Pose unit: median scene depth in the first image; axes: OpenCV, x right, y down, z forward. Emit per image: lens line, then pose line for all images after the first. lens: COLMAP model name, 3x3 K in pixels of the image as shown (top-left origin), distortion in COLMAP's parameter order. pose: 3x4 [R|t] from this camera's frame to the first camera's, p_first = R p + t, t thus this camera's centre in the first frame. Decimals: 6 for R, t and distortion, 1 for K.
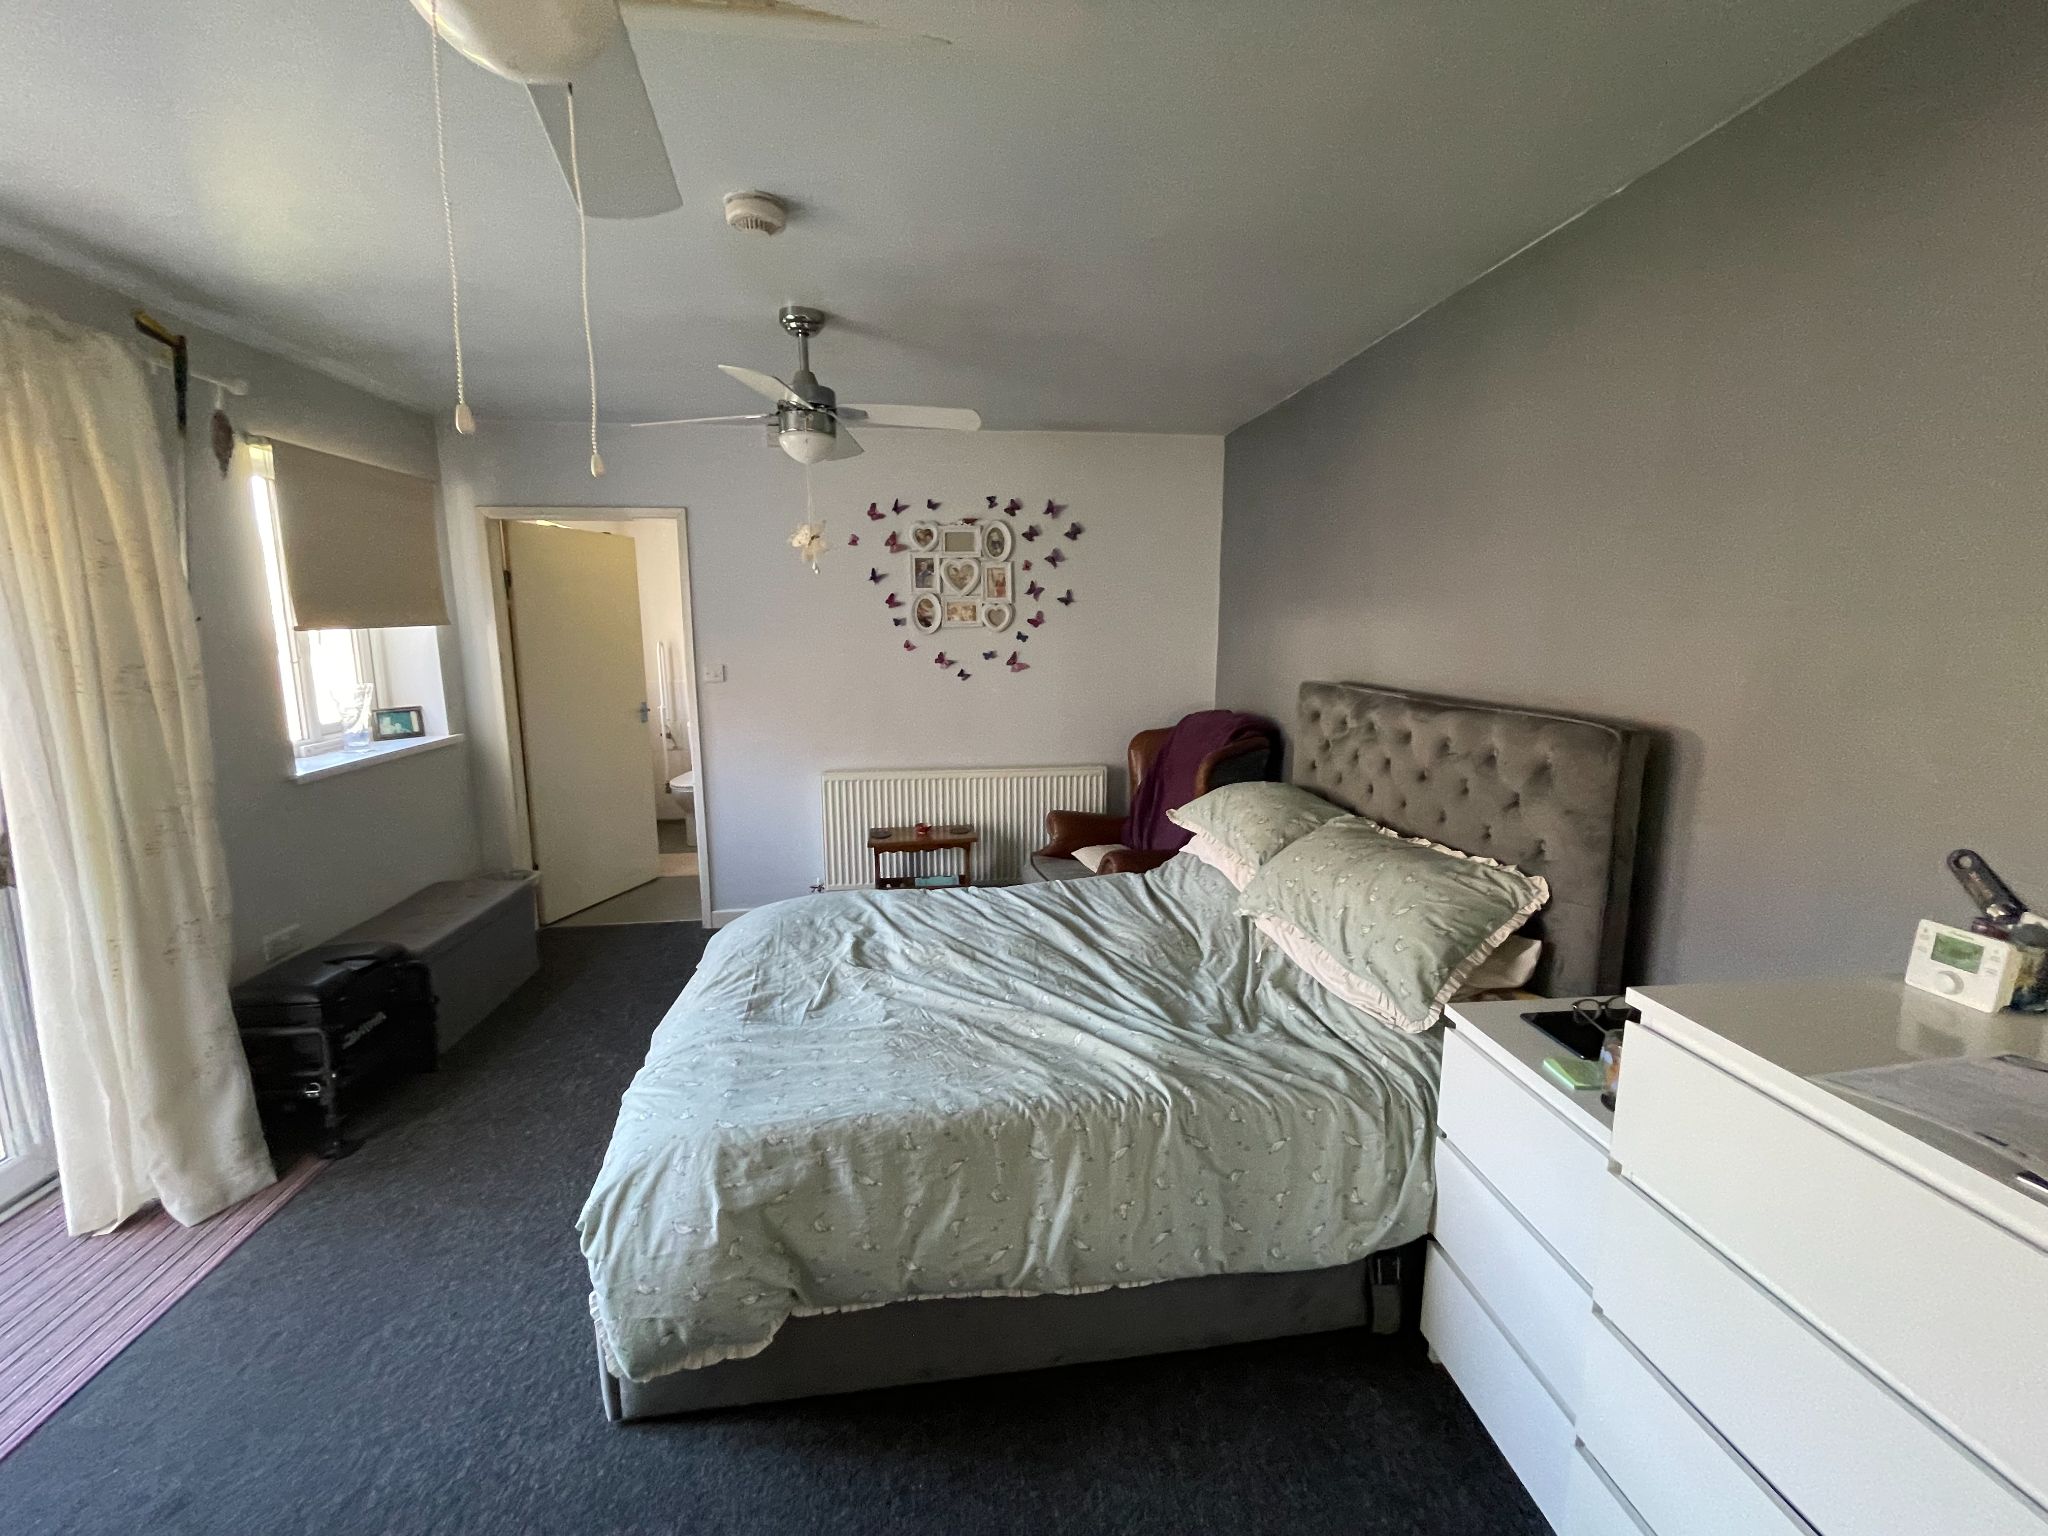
lens RADIAL K [[826.5, 0, 1015.8], [0, 826.5, 755.1], [0, 0, 1]] dist [-0.003878, 0.000270]
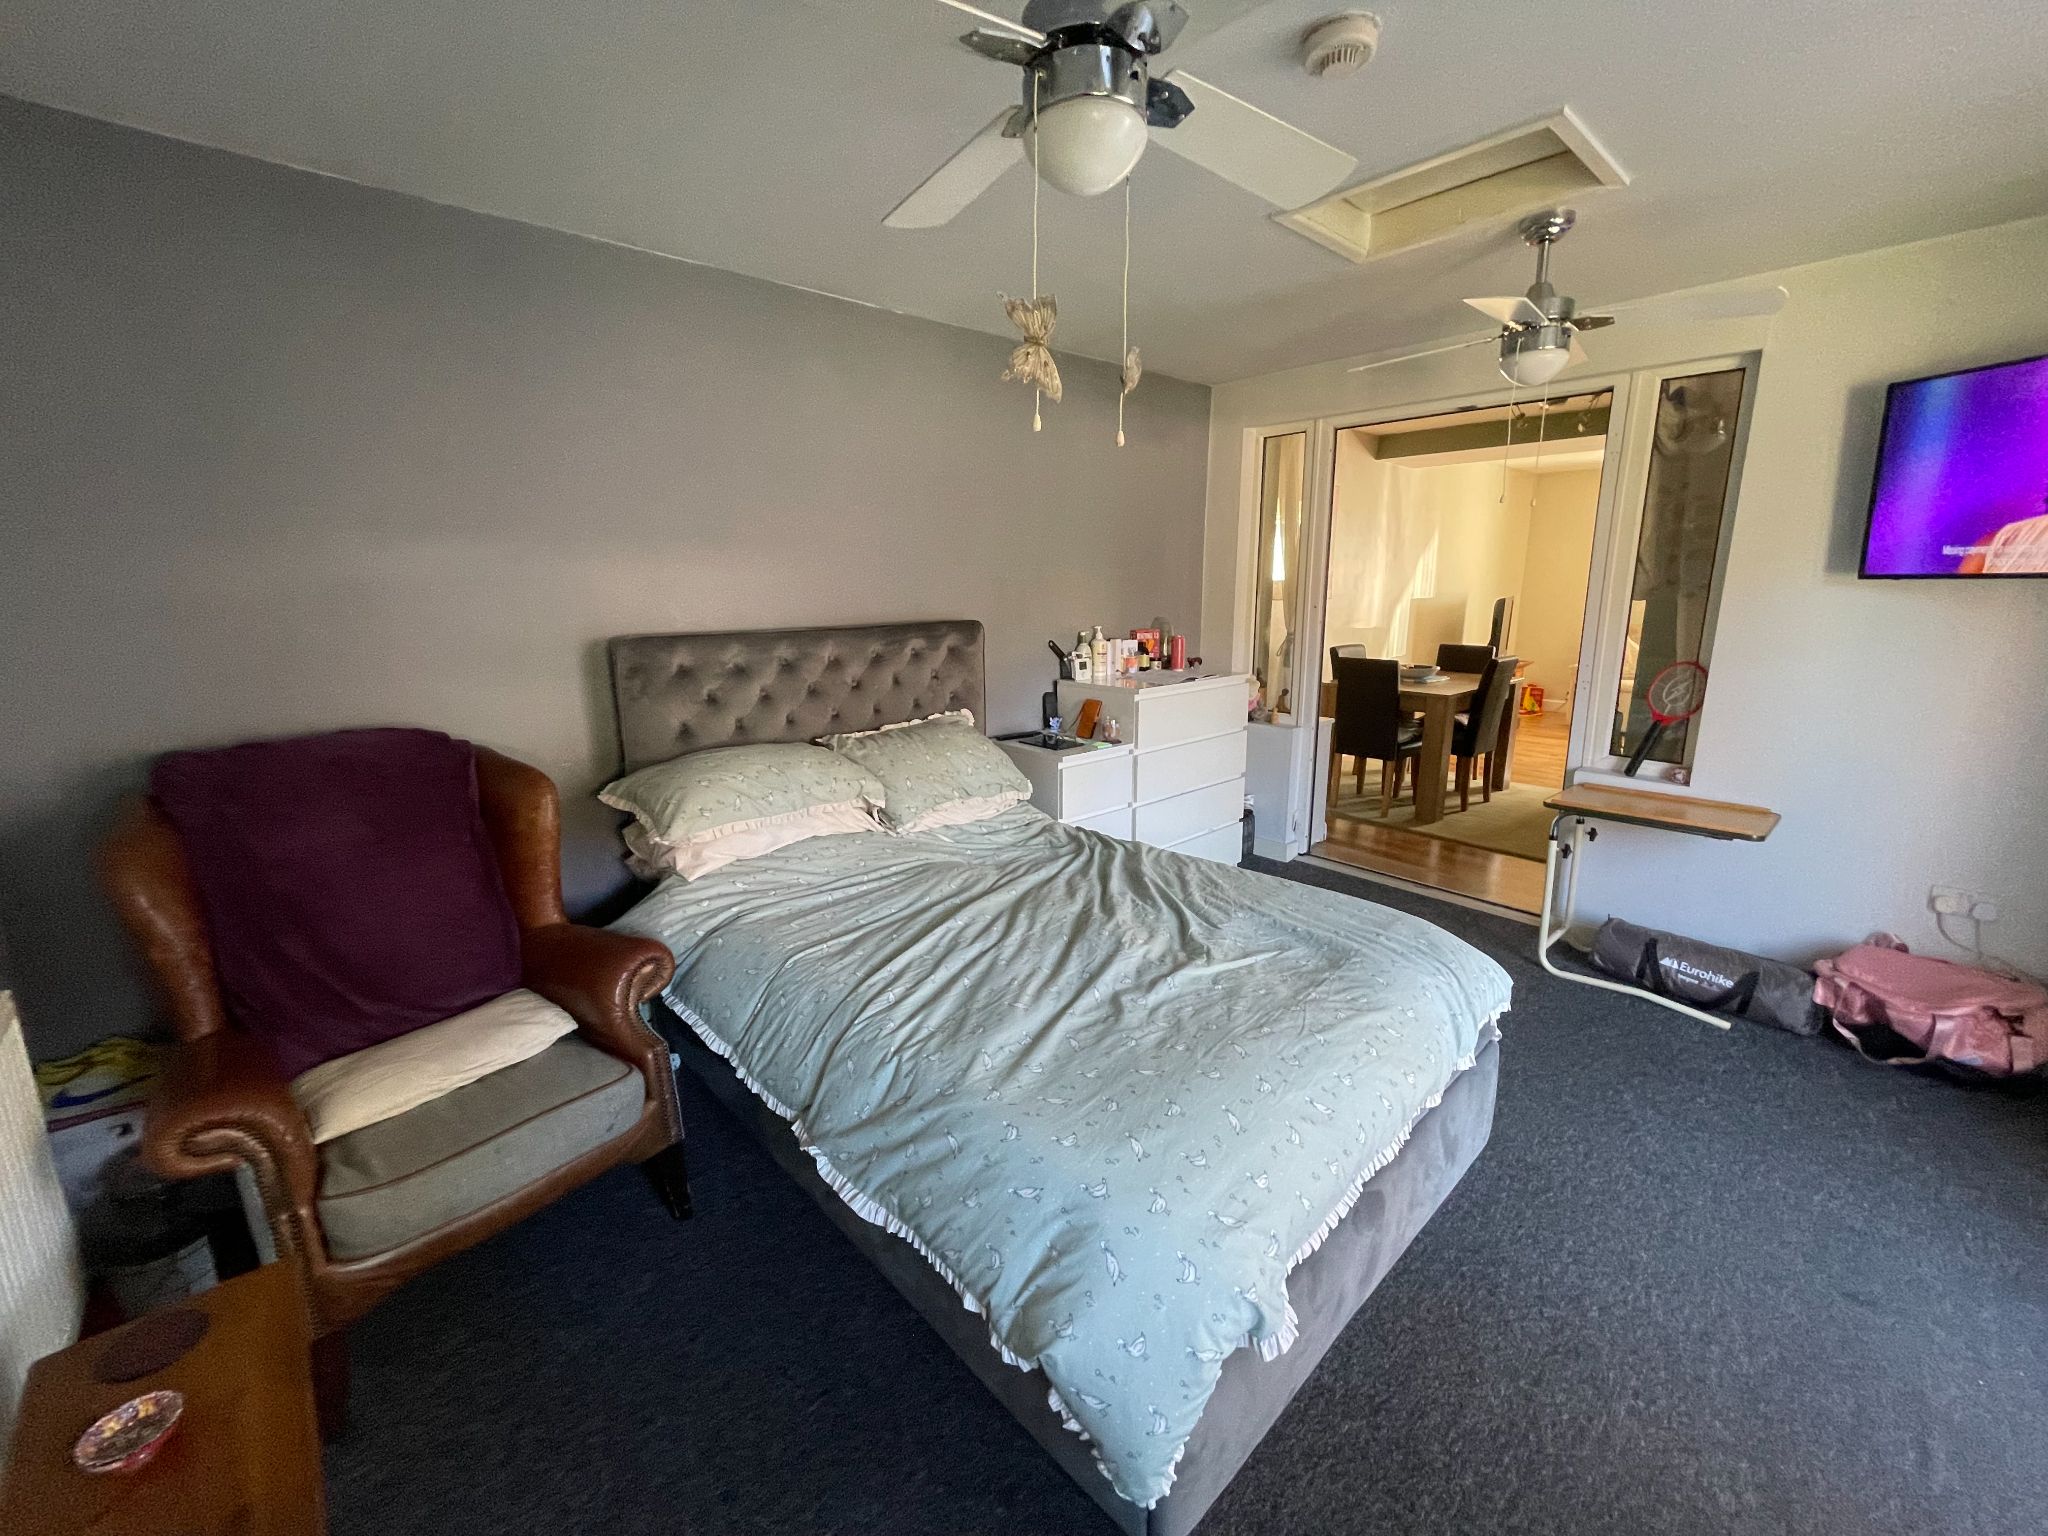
lens RADIAL K [[826.5, 0, 1019.5], [0, 826.5, 753.8], [0, 0, 1]] dist [-0.003878, 0.000270]
pose [[-0.588009, -0.161506, 0.792566, -0.586347], [0.137032, 0.945808, 0.294398, -0.182223], [-0.797162, 0.281715, -0.534012, 1.243587]]
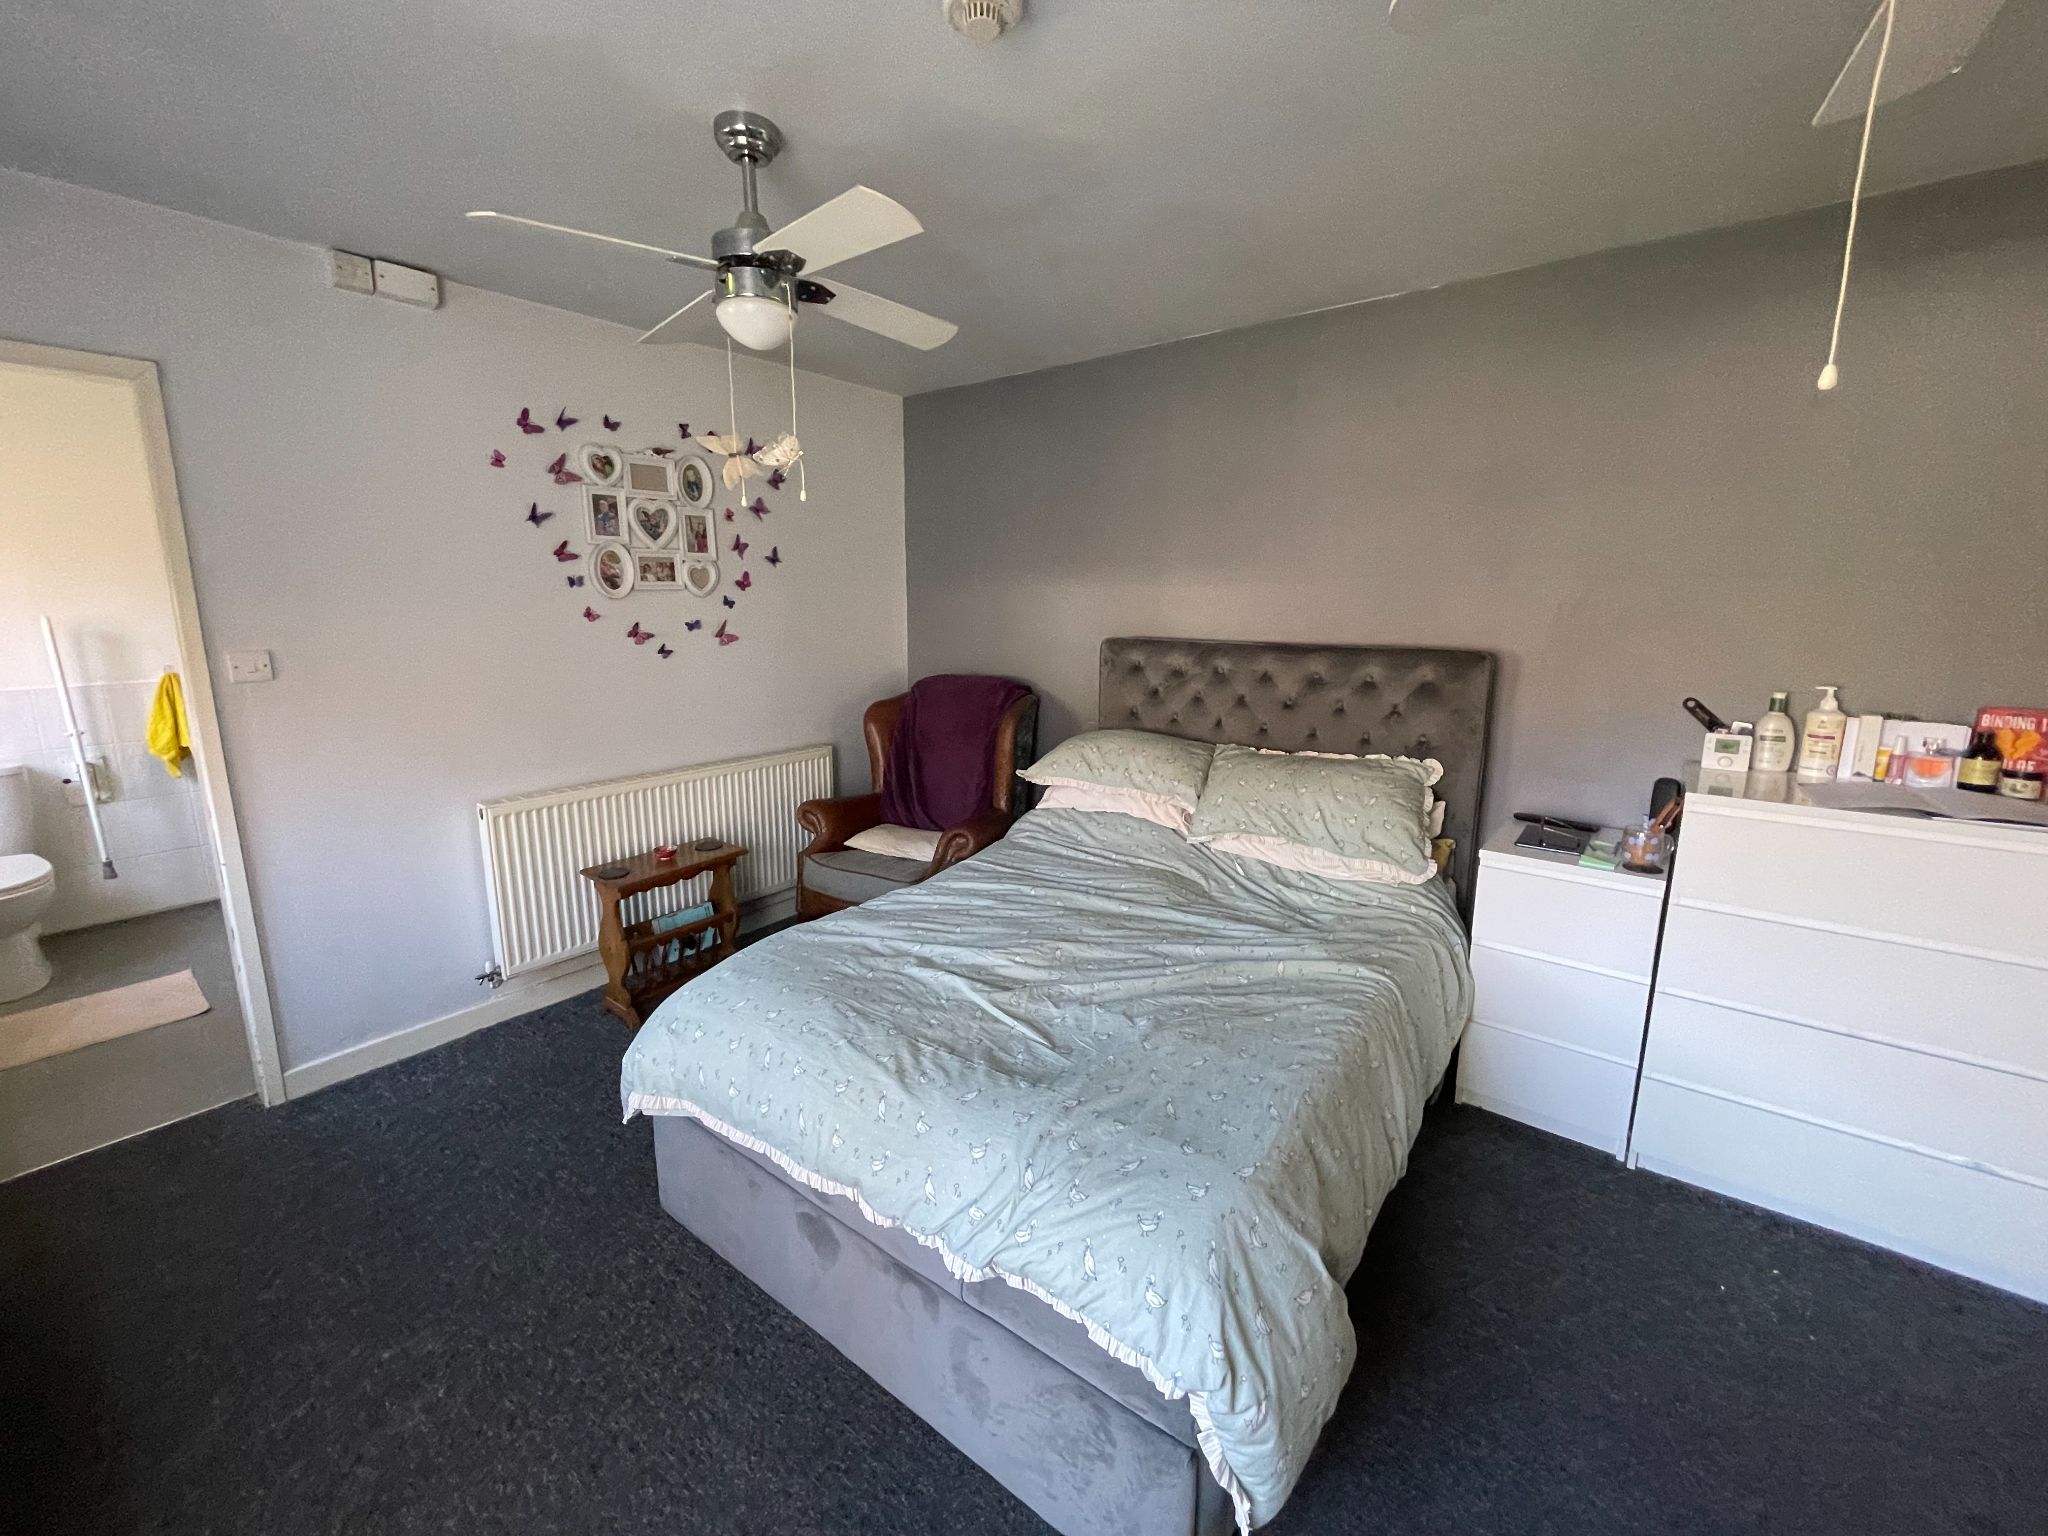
lens RADIAL K [[826.5, 0, 1023.9], [0, 826.5, 755.5], [0, 0, 1]] dist [-0.003878, 0.000270]
pose [[0.695005, -0.131028, 0.706965, -0.584881], [0.109888, 0.991061, 0.075653, -0.031505], [-0.710558, 0.025108, 0.703191, 0.316843]]
